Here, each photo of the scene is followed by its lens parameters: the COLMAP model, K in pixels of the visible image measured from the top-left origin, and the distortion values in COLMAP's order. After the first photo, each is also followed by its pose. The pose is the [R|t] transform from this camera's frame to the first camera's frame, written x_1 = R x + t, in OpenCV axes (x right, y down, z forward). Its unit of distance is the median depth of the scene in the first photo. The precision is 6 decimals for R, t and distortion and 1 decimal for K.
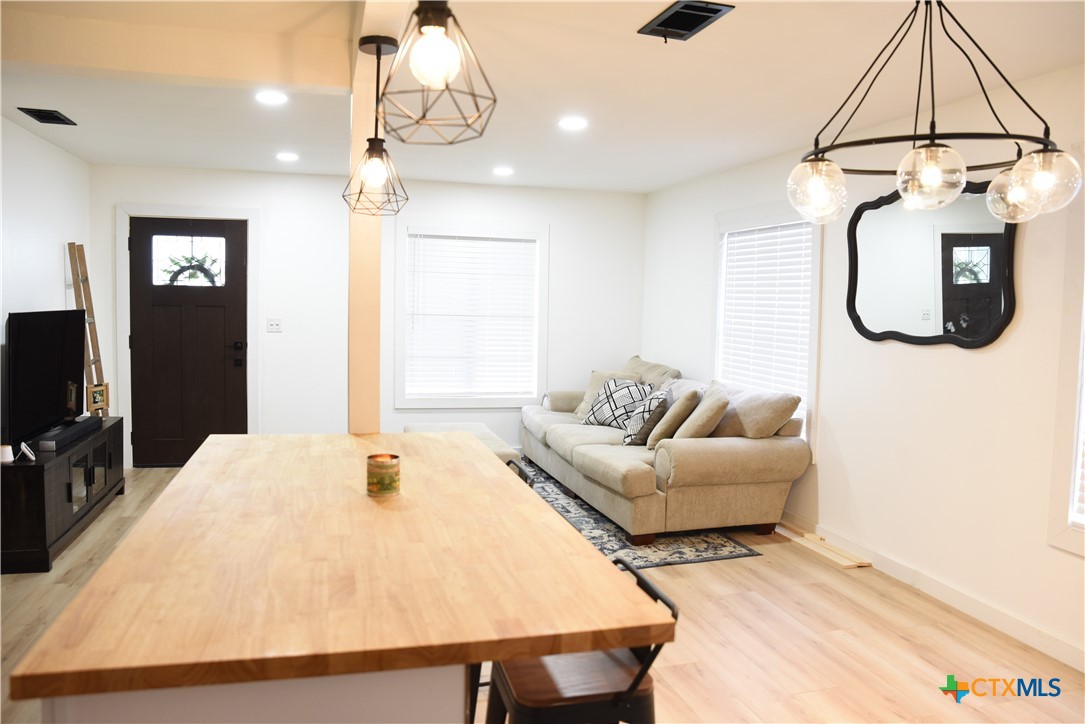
lens RADIAL K [[816.2, 0, 542.5], [0, 816.2, 362.0], [0, 0, 1]] dist [-0.002923, -0.001348]
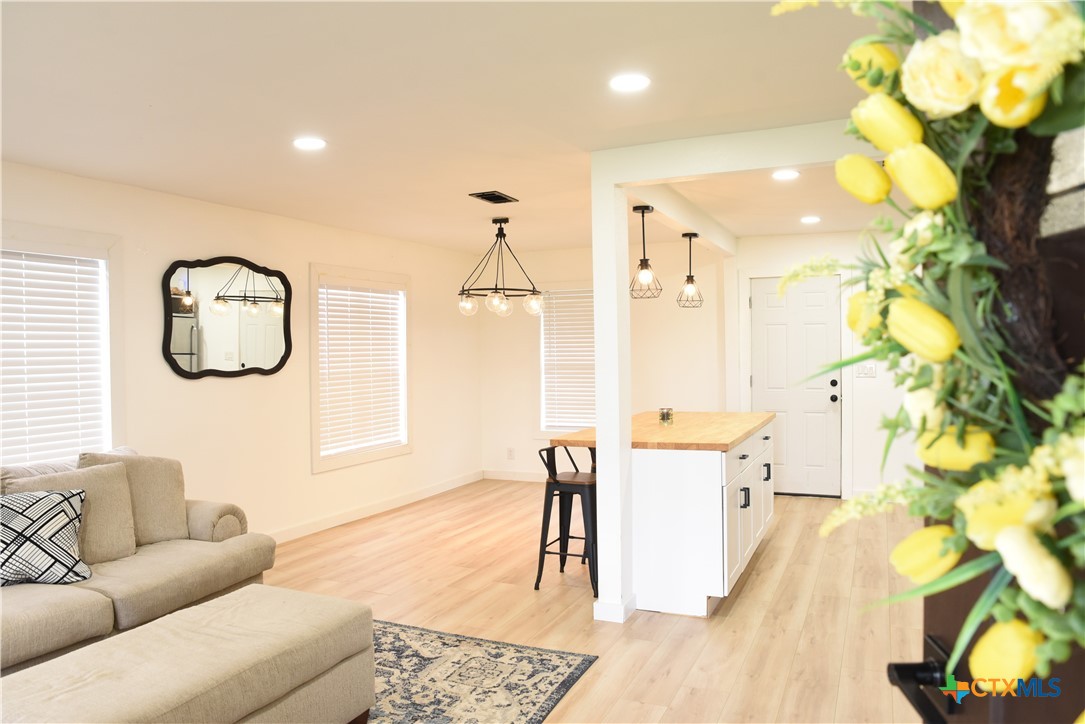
lens RADIAL K [[816.2, 0, 542.5], [0, 816.2, 362.0], [0, 0, 1]] dist [-0.002923, -0.001348]
pose [[-0.786182, -0.026774, 0.617415, -0.733179], [0.038289, 0.995031, 0.091904, -0.142666], [-0.616808, 0.095893, -0.781251, 1.631523]]
